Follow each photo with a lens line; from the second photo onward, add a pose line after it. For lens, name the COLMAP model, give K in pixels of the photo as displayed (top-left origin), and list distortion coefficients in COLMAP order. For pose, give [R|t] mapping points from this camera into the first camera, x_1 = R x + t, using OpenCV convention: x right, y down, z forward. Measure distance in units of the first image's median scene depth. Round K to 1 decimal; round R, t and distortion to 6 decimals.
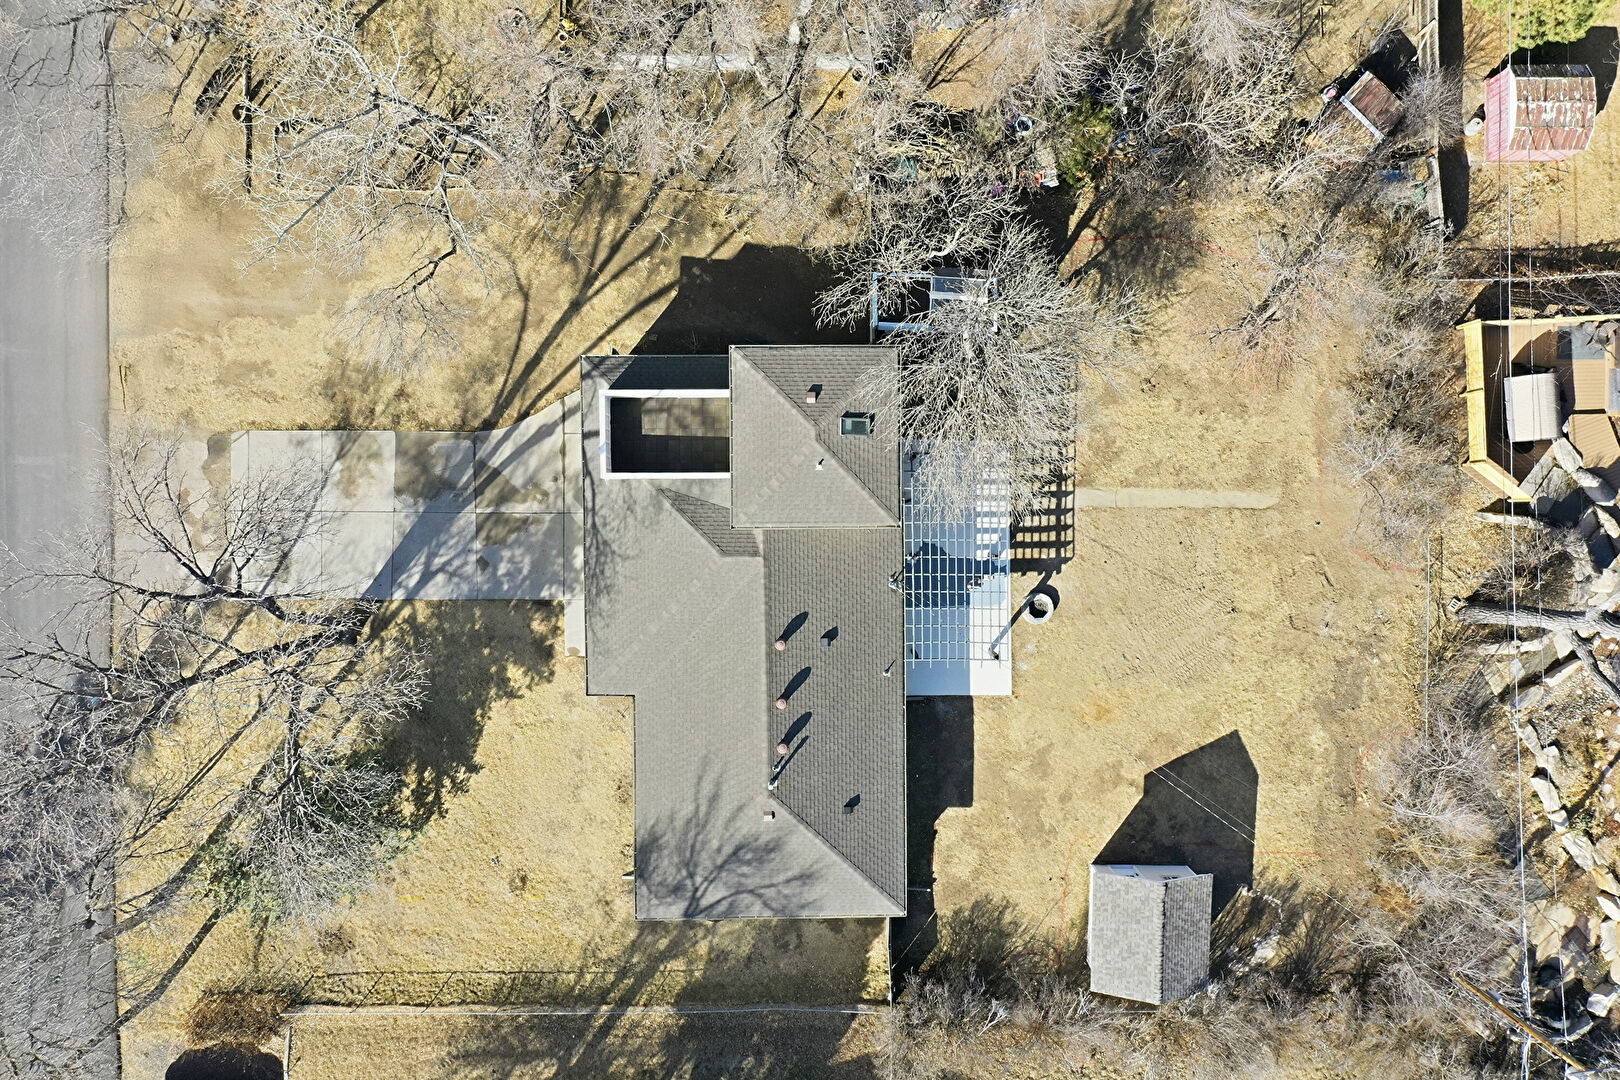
lens RADIAL K [[1274.4, 0, 810.0], [0, 1274.4, 540.0], [0, 0, 1]] dist [-0.004562, 0.004737]
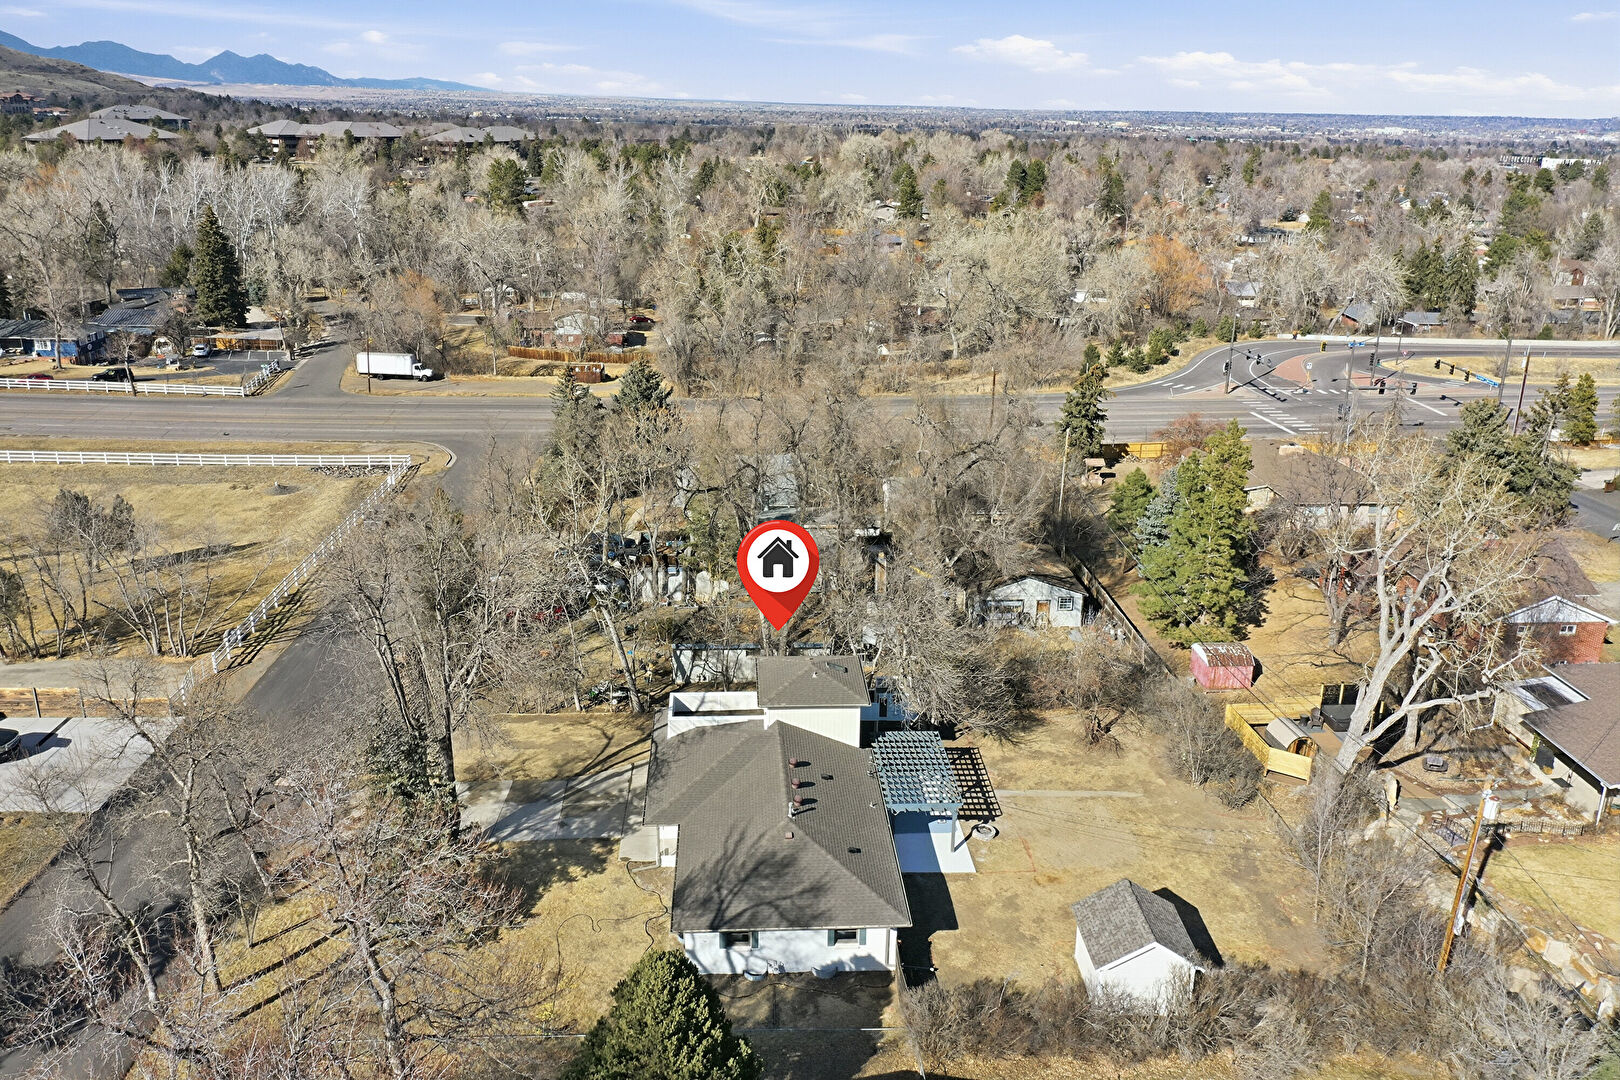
lens RADIAL K [[1268.7, 0, 810.0], [0, 1268.7, 540.0], [0, 0, 1]] dist [-0.001336, 0.004258]
pose [[0.998011, -0.038174, 0.050159, -0.051996], [0.059268, 0.297419, -0.952906, 1.205202], [0.021457, 0.953984, 0.299090, 0.326276]]
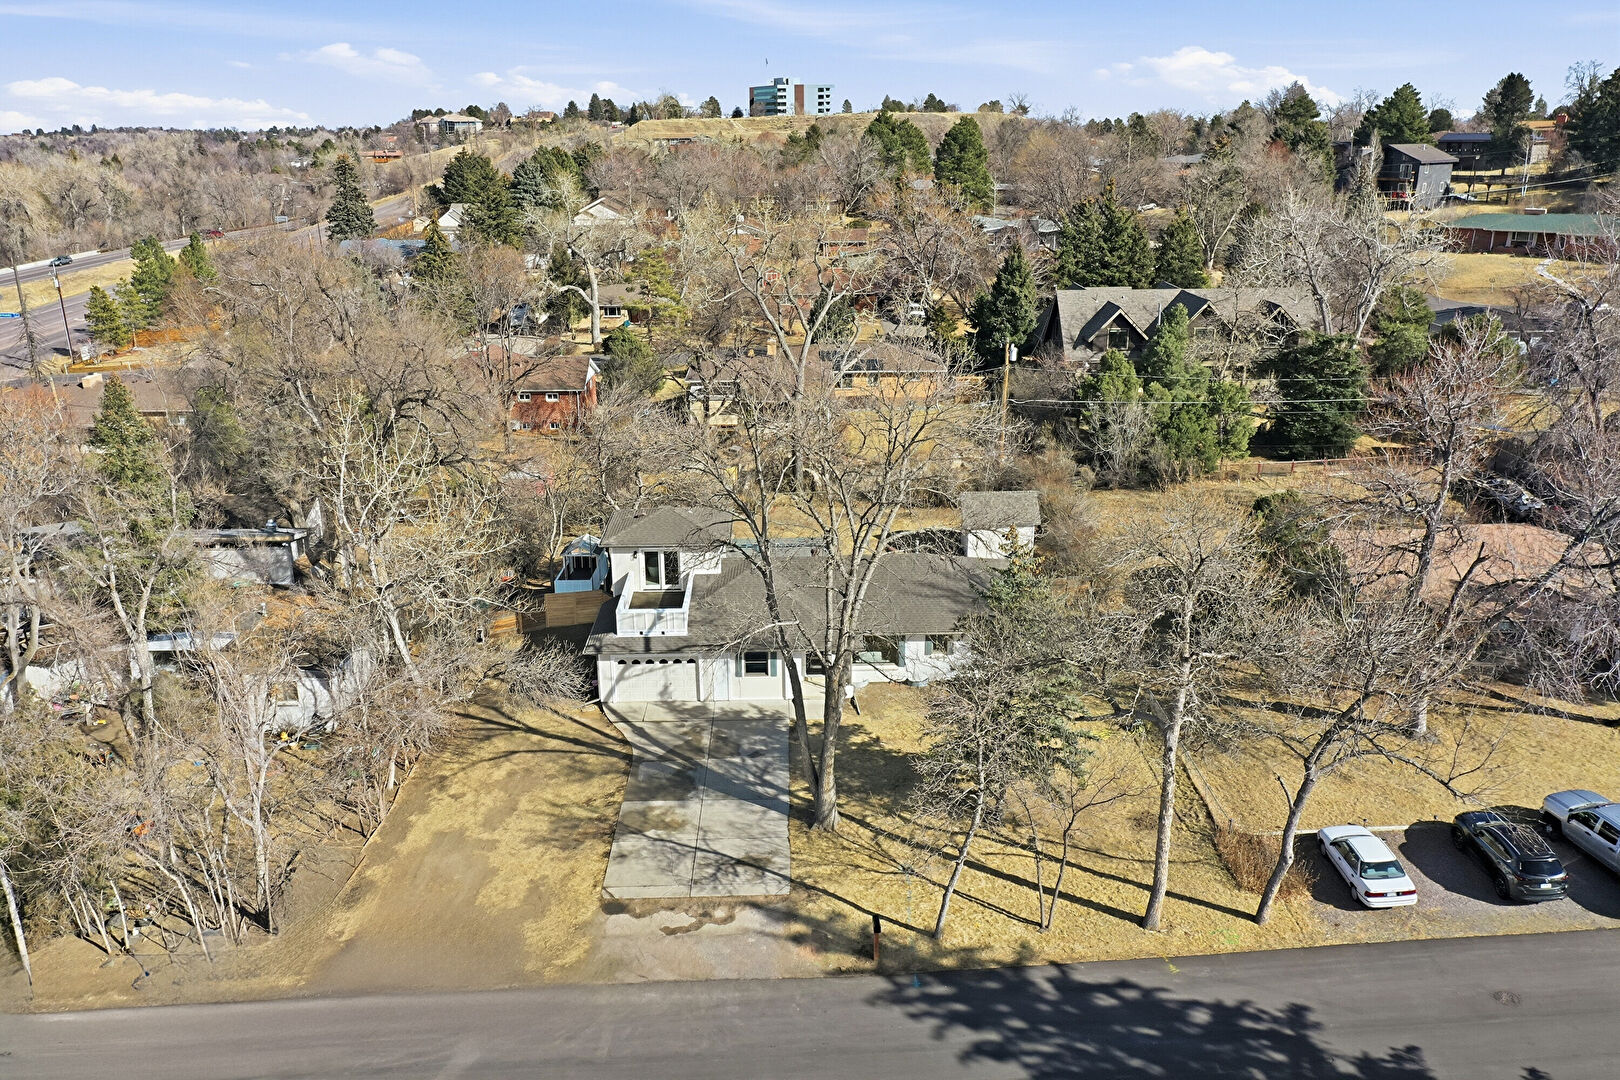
lens RADIAL K [[1274.4, 0, 810.0], [0, 1274.4, 540.0], [0, 0, 1]] dist [-0.004562, 0.004737]
pose [[-0.014898, -0.346183, 0.938049, -1.199336], [0.999401, -0.034452, 0.003158, 0.067136], [0.031225, 0.937534, 0.346489, 0.458835]]
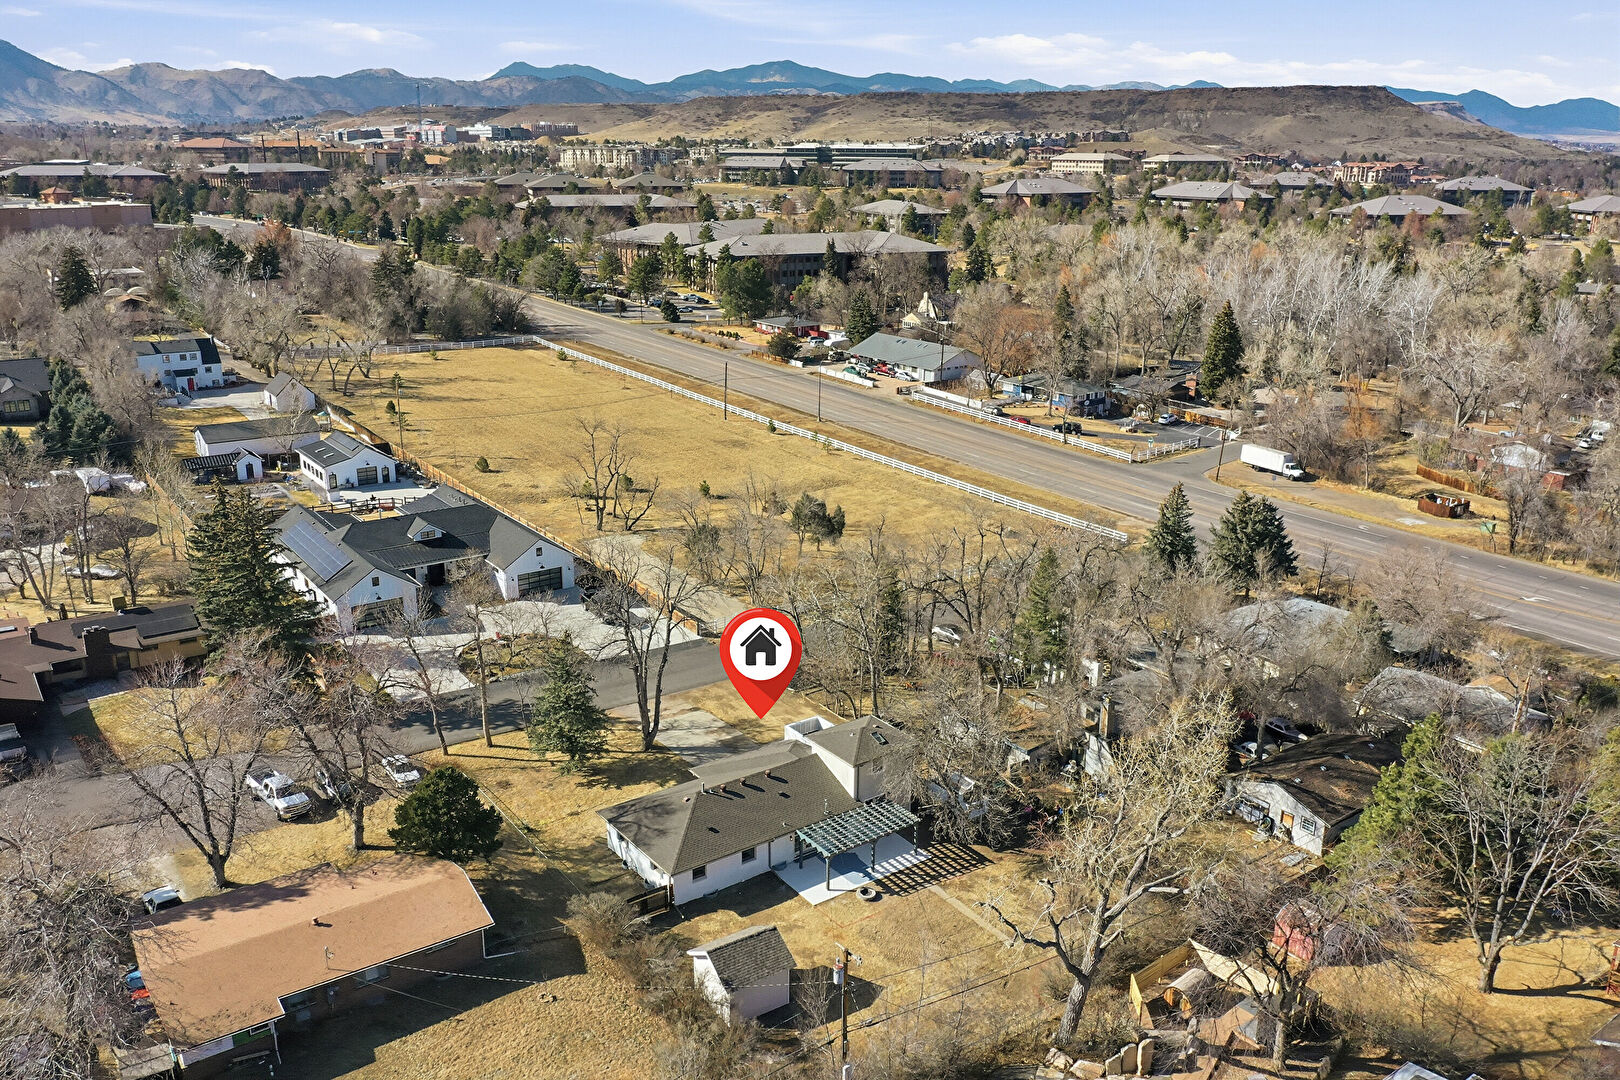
lens RADIAL K [[1274.4, 0, 810.0], [0, 1274.4, 540.0], [0, 0, 1]] dist [-0.004562, 0.004737]
pose [[0.584569, 0.206139, -0.784720, 1.344608], [-0.811332, 0.143255, -0.566762, 0.986507], [-0.004417, 0.967980, 0.250990, 0.150359]]
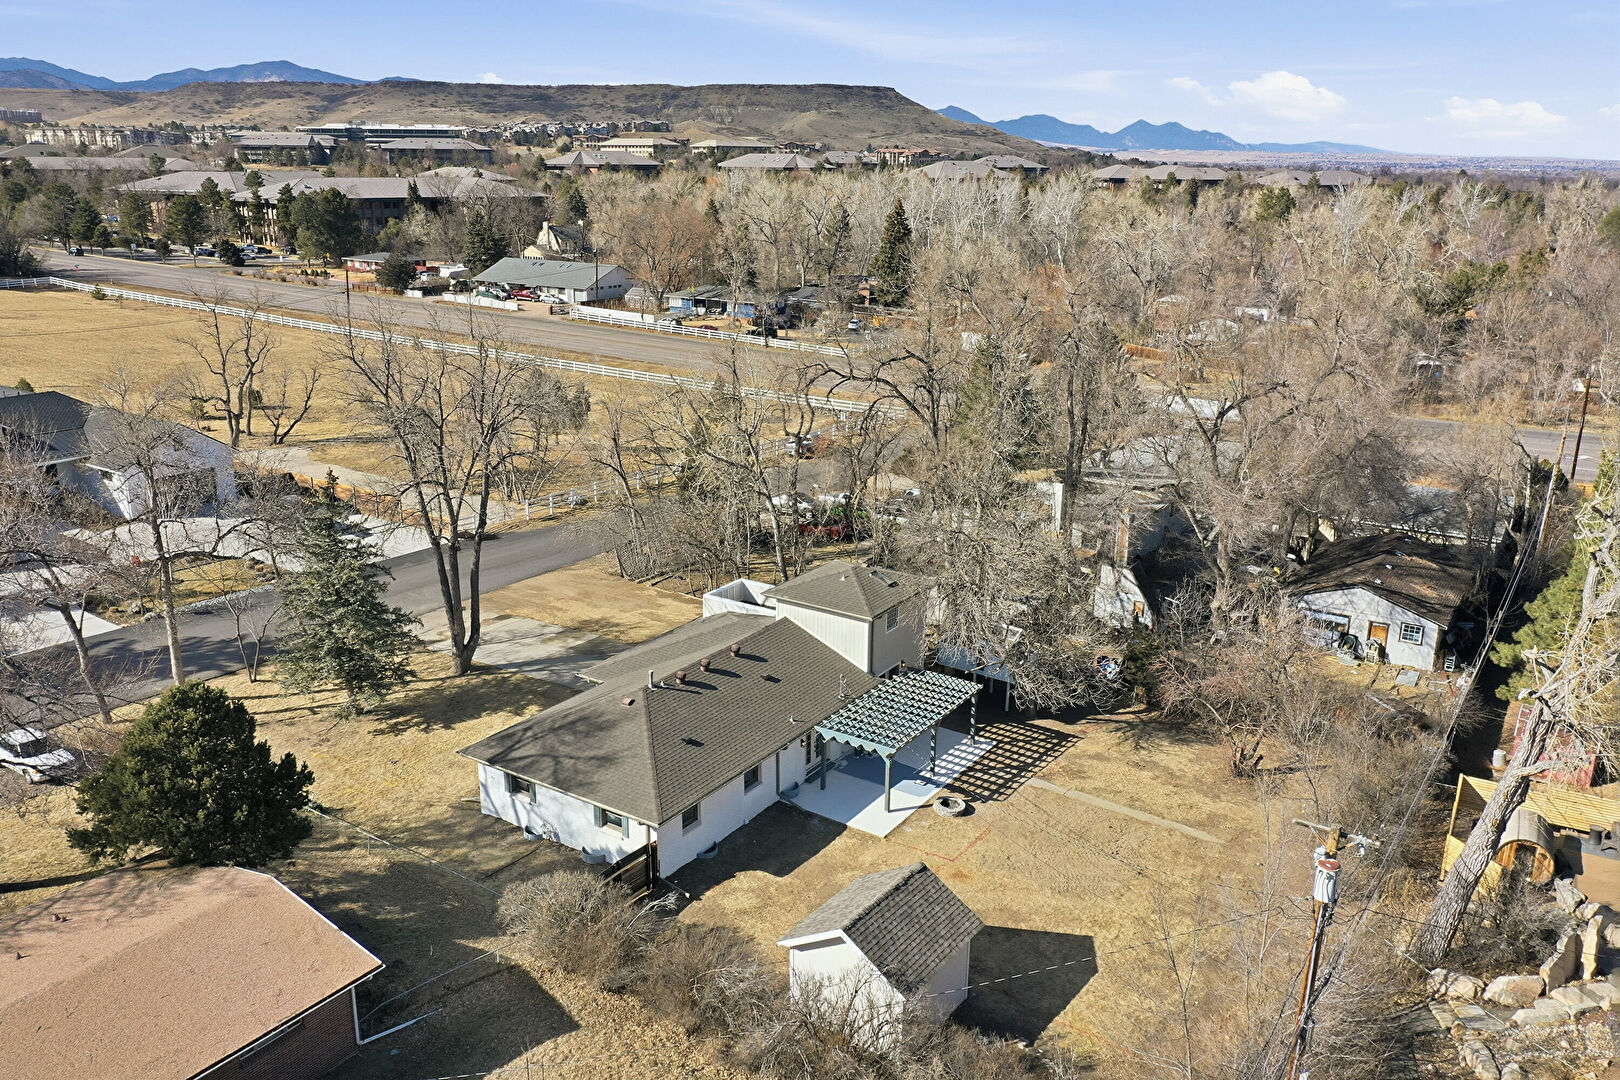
lens RADIAL K [[1268.7, 0, 810.0], [0, 1268.7, 540.0], [0, 0, 1]] dist [-0.001336, 0.004258]
pose [[0.830461, 0.131099, -0.541432, 0.610942], [-0.557034, 0.207588, -0.804127, 0.888224], [0.006975, 0.969392, 0.245420, 0.554903]]
